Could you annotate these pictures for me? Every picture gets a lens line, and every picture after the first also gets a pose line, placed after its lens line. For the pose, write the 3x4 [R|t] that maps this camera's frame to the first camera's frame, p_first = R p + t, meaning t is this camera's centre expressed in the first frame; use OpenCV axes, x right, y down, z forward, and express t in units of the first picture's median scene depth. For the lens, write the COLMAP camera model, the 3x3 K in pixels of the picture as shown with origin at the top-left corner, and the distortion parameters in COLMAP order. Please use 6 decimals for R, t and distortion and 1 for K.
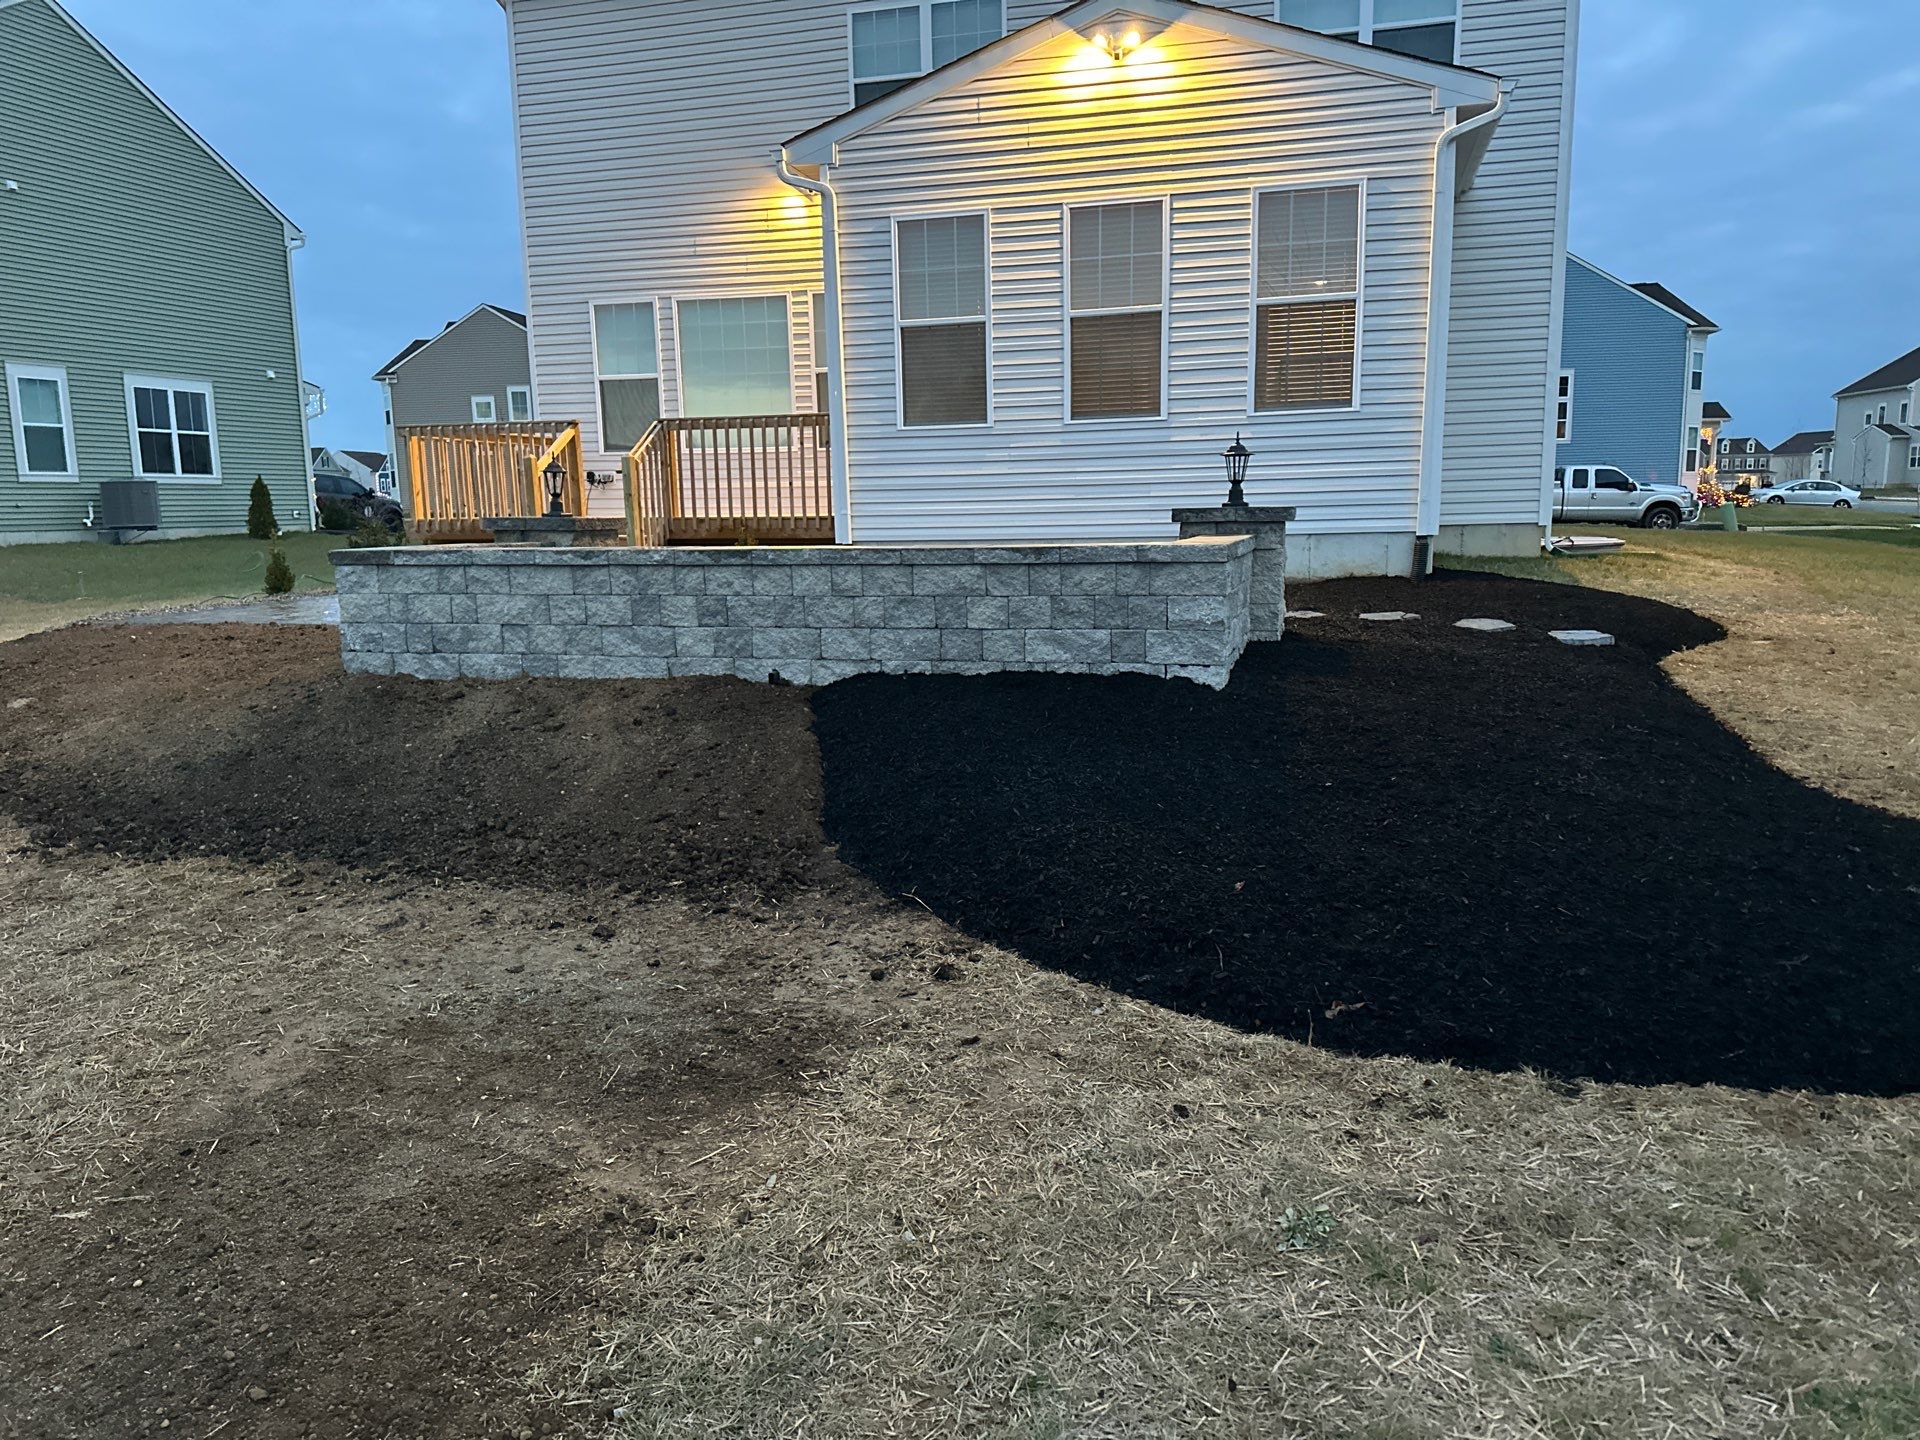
lens RADIAL K [[1337.6, 0, 967.4], [0, 1337.6, 720.8], [0, 0, 1]] dist [0.149042, -0.228155]
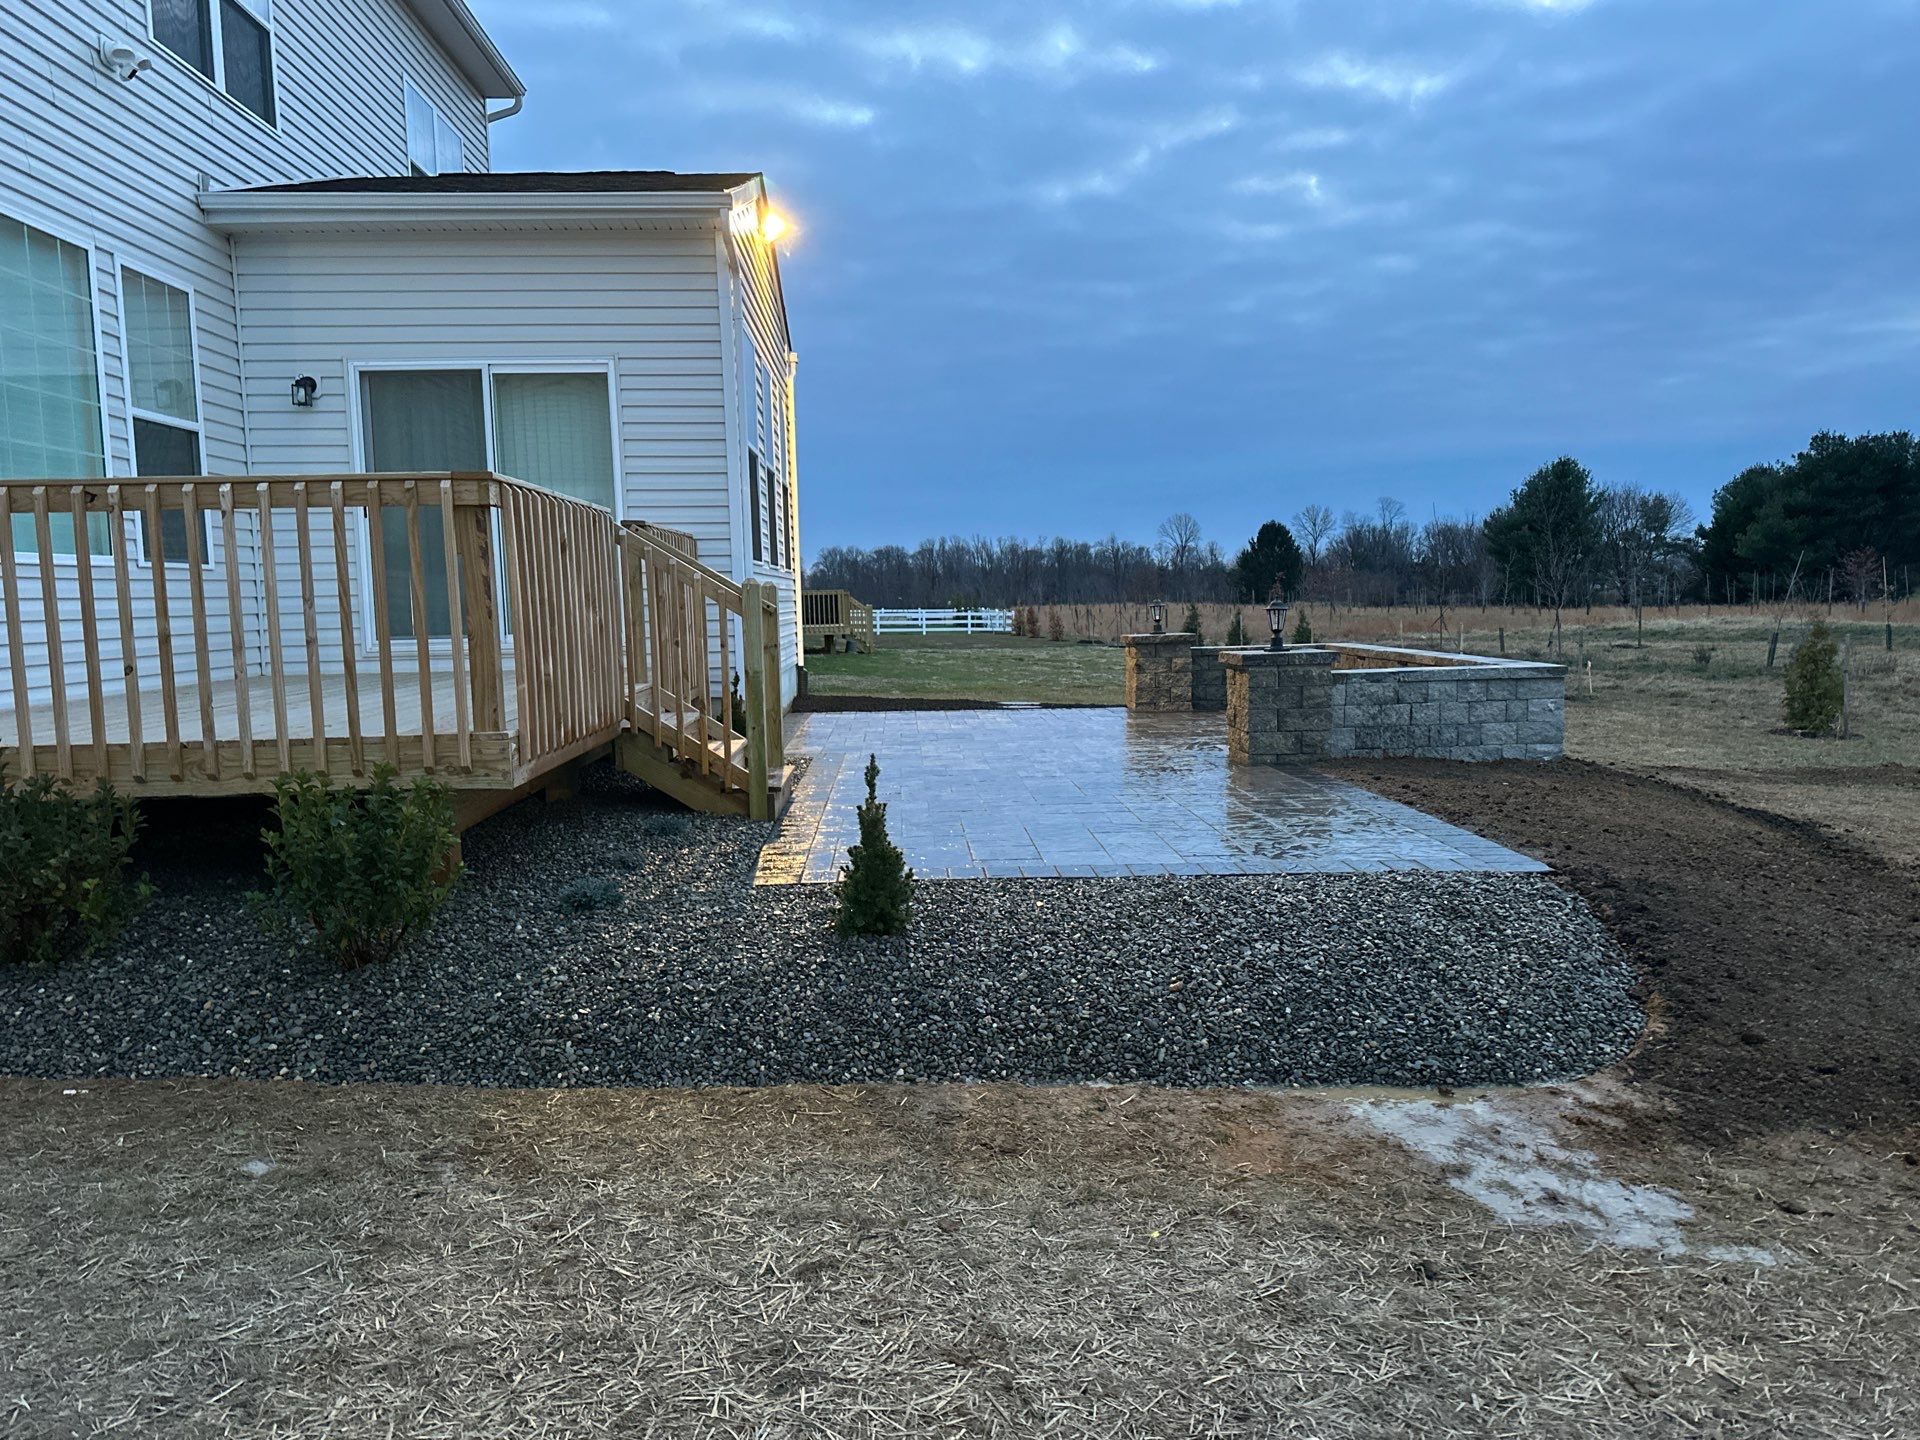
lens RADIAL K [[1337.6, 0, 967.4], [0, 1337.6, 720.8], [0, 0, 1]] dist [0.149042, -0.228155]
pose [[-0.303621, -0.062334, 0.950752, -0.932738], [0.178637, 0.976438, 0.121066, -0.203704], [-0.935897, 0.206598, -0.285332, 1.171342]]
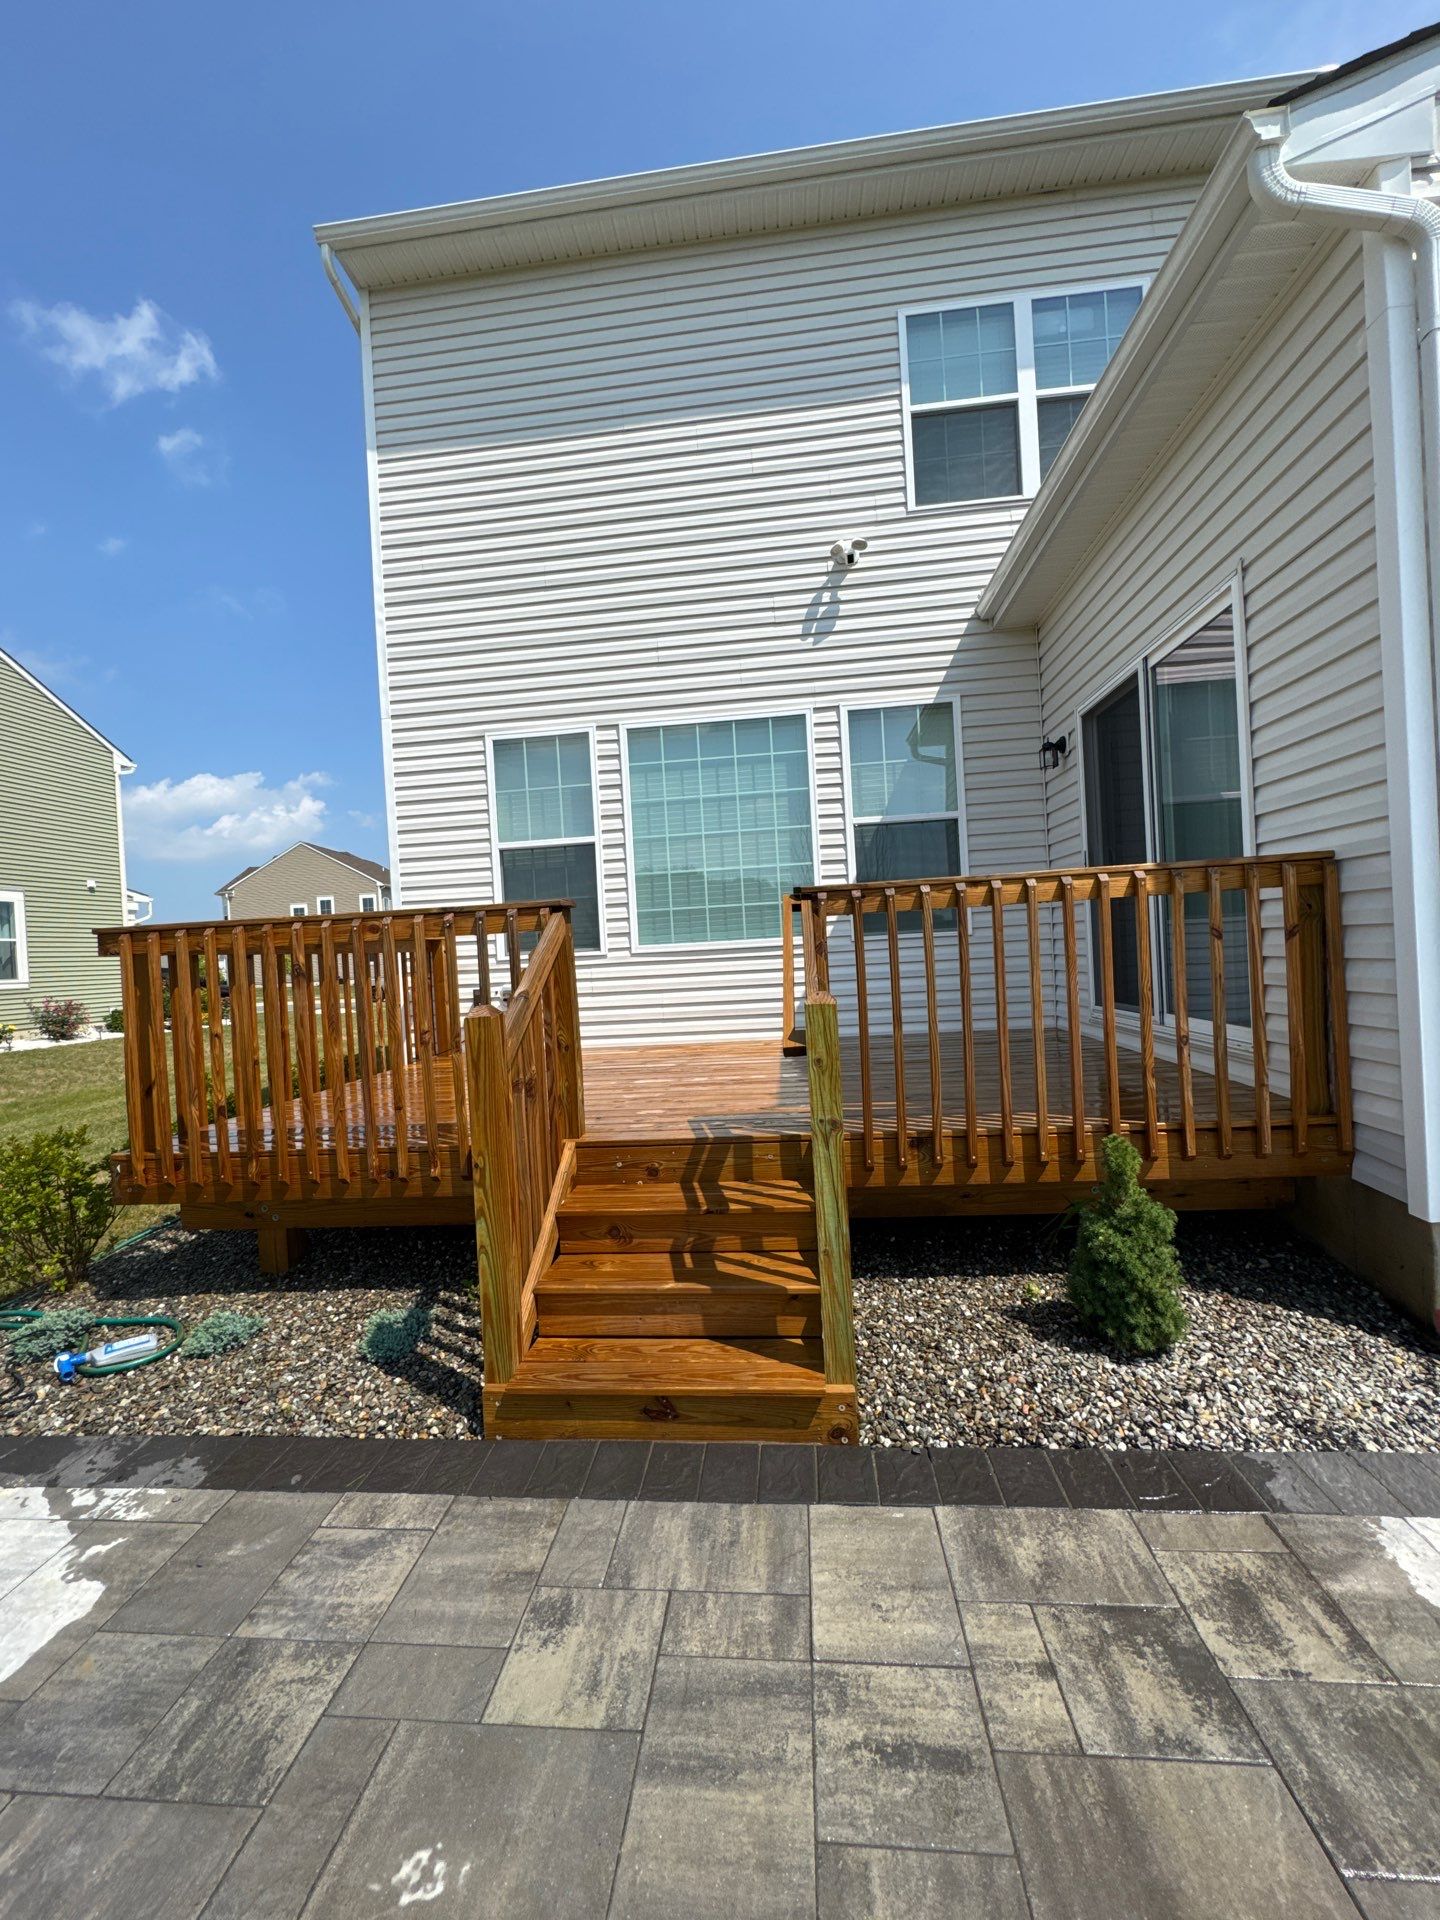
lens RADIAL K [[765.7, 0, 720.0], [0, 765.7, 960.0], [0, 0, 1]] dist [0.002206, -0.003958]
pose [[0.985091, -0.036941, 0.168018, -0.320608], [0.062283, 0.987000, -0.148160, -0.190008], [-0.160361, 0.156416, 0.974586, 0.880952]]
